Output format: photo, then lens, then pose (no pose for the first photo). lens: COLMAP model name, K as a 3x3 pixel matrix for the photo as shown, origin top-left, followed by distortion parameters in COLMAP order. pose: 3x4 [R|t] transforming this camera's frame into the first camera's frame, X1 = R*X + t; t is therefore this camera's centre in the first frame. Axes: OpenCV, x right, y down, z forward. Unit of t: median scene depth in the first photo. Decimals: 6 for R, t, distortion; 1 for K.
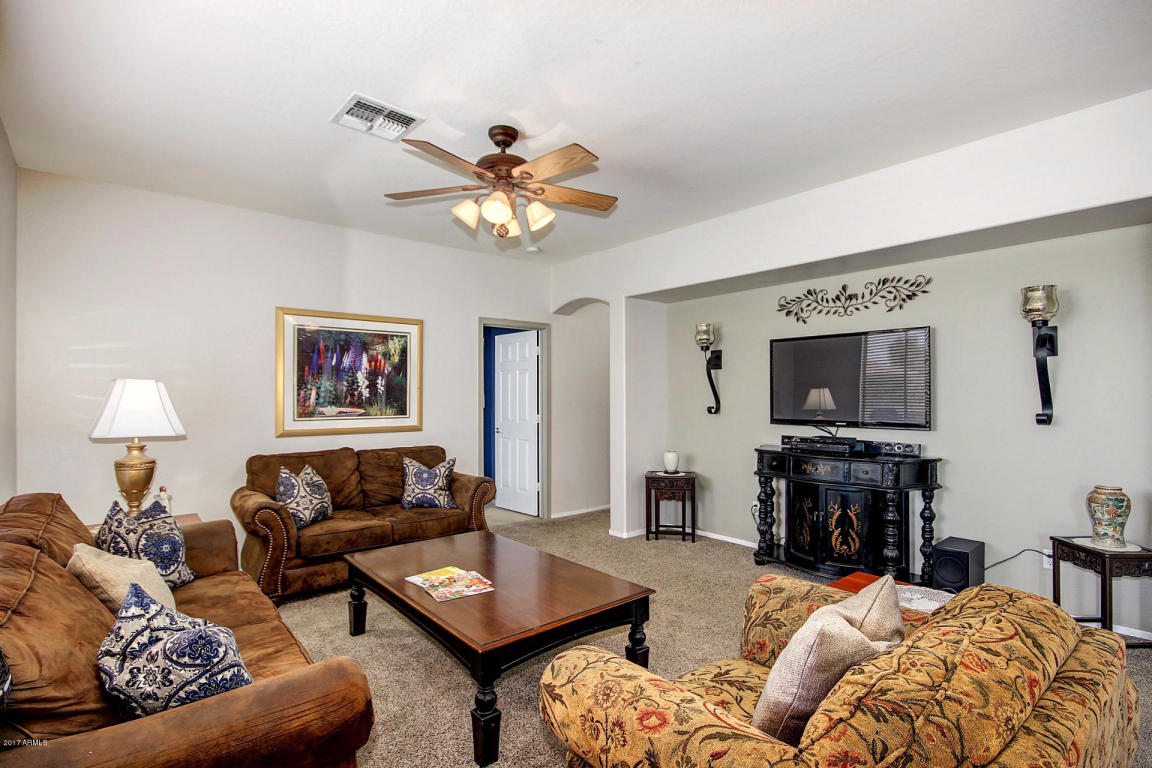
lens RADIAL K [[570.0, 0, 578.8], [0, 570.0, 391.6], [0, 0, 1]] dist [-0.000190, 0.000478]
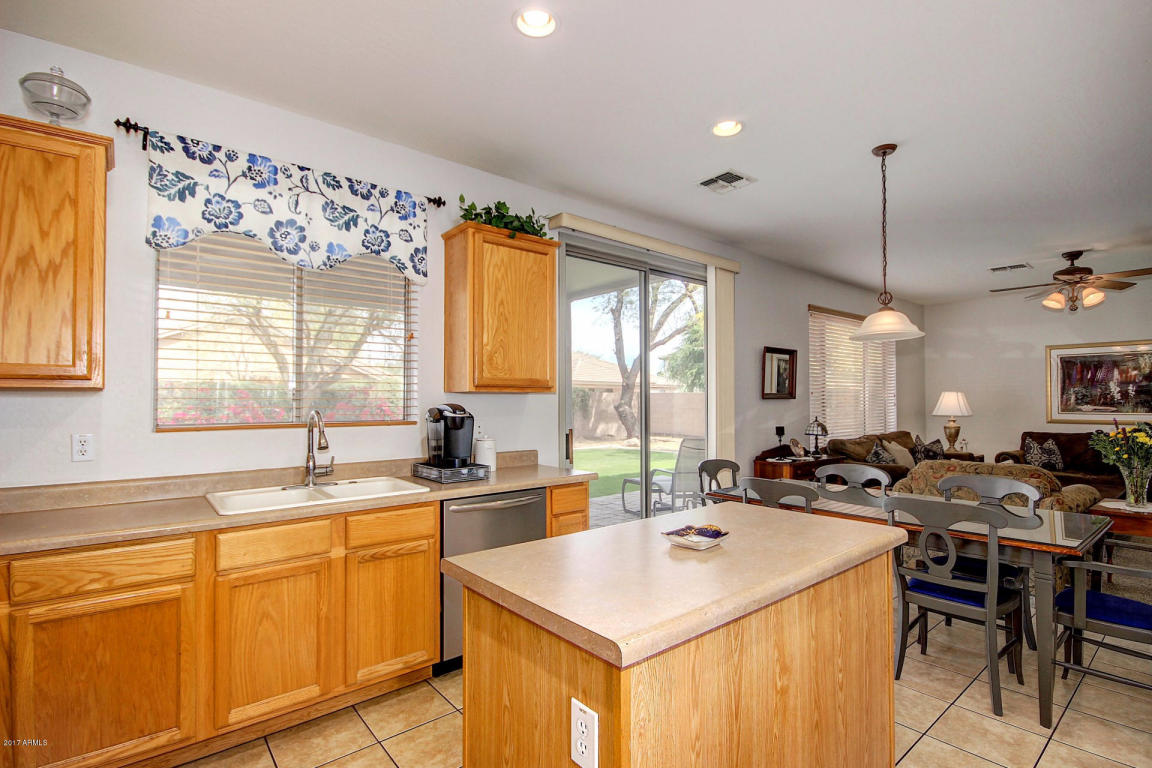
lens RADIAL K [[570.0, 0, 578.8], [0, 570.0, 391.6], [0, 0, 1]] dist [-0.000190, 0.000478]
pose [[0.023561, -0.009897, -0.999673, 1.076186], [0.006397, 0.999932, -0.009749, -0.004414], [0.999702, -0.006165, 0.023623, -0.406258]]
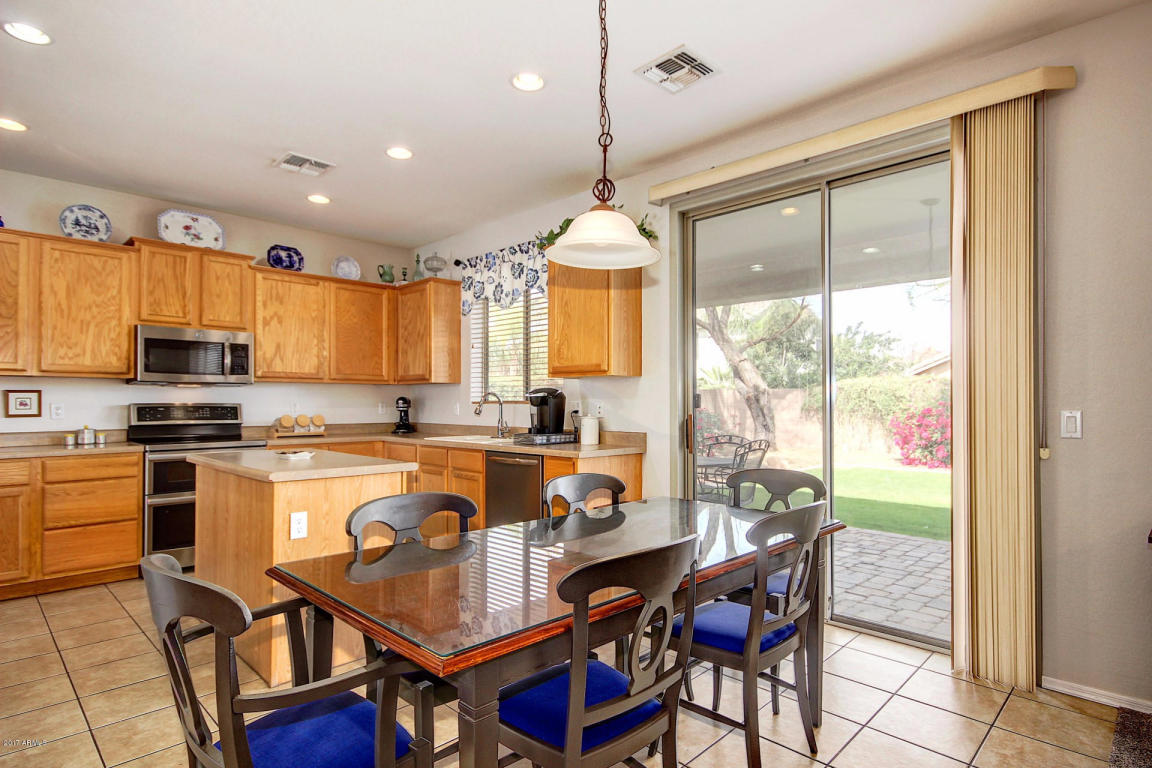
lens RADIAL K [[599.9, 0, 562.3], [0, 599.9, 394.6], [0, 0, 1]] dist [0.025154, -0.012616]
pose [[-0.996218, 0.002140, -0.086857, 0.462493], [0.003583, 0.999858, -0.016457, 0.028732], [0.086809, -0.016706, -0.996085, 0.388977]]
